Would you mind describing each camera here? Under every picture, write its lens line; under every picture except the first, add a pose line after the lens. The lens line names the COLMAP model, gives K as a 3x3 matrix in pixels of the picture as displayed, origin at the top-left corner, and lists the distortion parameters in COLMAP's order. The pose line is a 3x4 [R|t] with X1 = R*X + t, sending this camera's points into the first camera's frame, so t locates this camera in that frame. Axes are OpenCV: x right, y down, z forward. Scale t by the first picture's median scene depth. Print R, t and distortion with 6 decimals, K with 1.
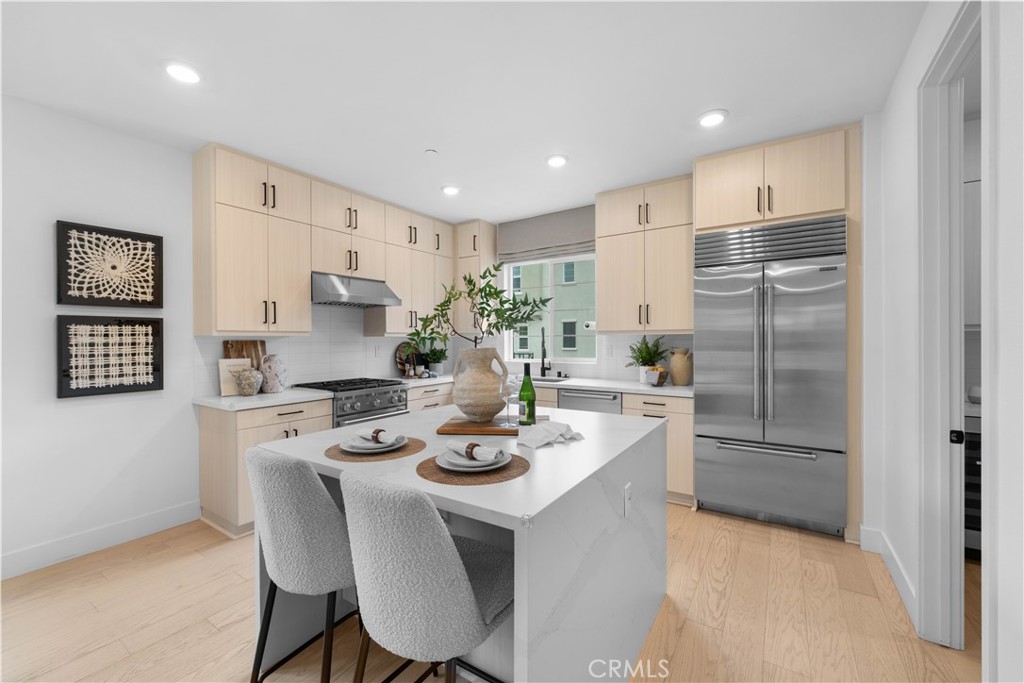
lens RADIAL K [[411.5, 0, 514.2], [0, 411.5, 342.5], [0, 0, 1]] dist [0.002415, -0.000089]
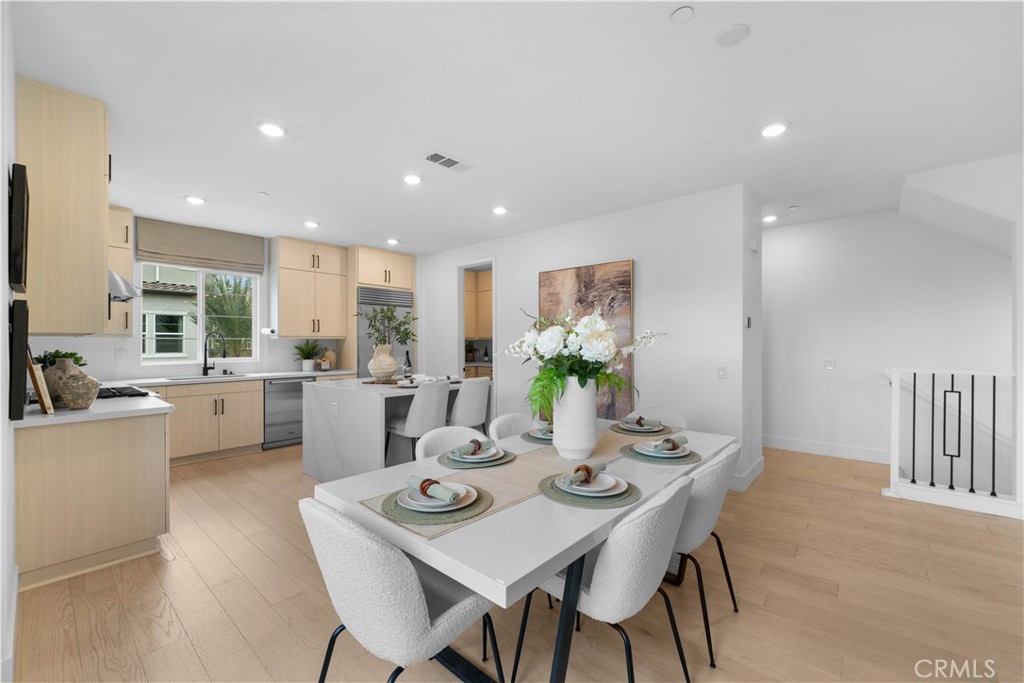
lens RADIAL K [[411.5, 0, 514.2], [0, 411.5, 342.5], [0, 0, 1]] dist [0.002415, -0.000089]
pose [[0.131496, 0.005043, 0.991304, -1.124143], [0.009384, 0.999936, -0.006332, 0.011199], [-0.991272, 0.010135, 0.131440, 0.053037]]
